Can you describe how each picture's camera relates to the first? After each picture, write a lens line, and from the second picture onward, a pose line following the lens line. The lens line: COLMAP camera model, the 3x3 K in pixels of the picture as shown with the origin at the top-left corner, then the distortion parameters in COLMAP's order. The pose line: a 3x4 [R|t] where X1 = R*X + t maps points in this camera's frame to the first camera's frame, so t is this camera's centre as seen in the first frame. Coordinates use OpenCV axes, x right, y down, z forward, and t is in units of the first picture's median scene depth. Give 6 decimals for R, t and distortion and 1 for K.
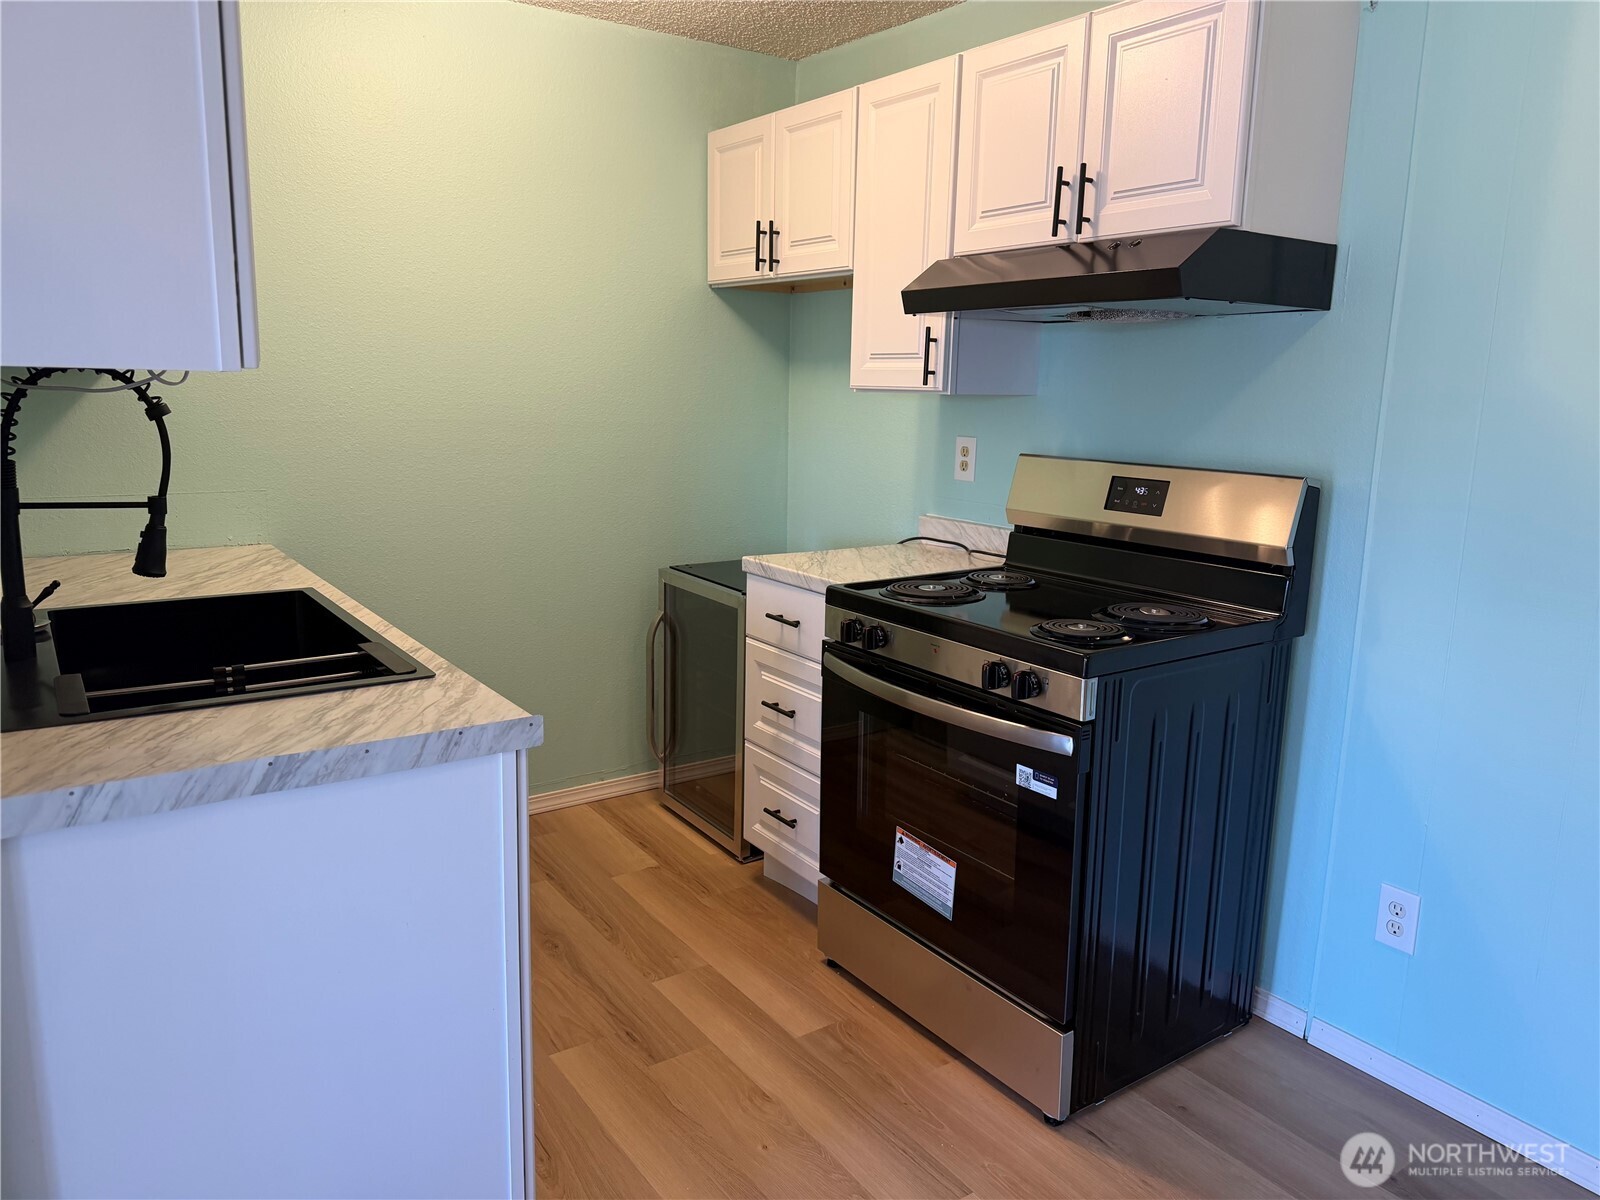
lens RADIAL K [[1120.4, 0, 805.6], [0, 1120.4, 602.2], [0, 0, 1]] dist [0.057702, -0.079127]
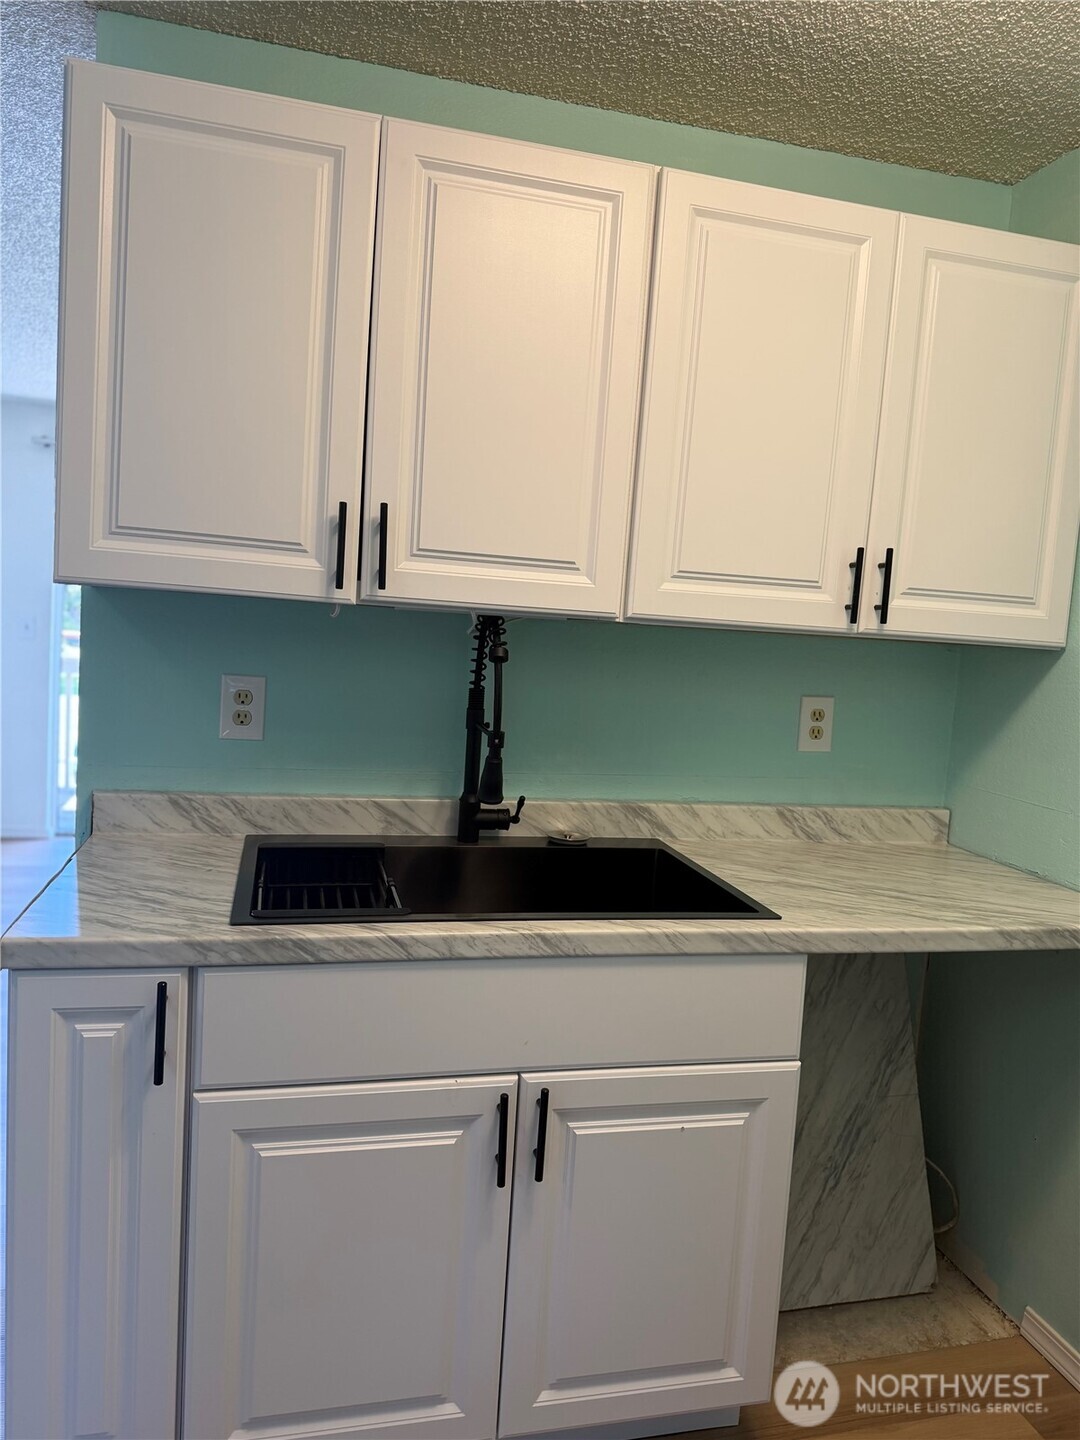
lens RADIAL K [[1008.4, 0, 550.4], [0, 1008.4, 723.7], [0, 0, 1]] dist [0.057702, -0.079127]
pose [[-0.352102, 0.045900, -0.934835, 0.238562], [-0.251291, 0.957489, 0.141660, -0.192472], [0.901597, 0.284795, -0.325600, 1.045689]]
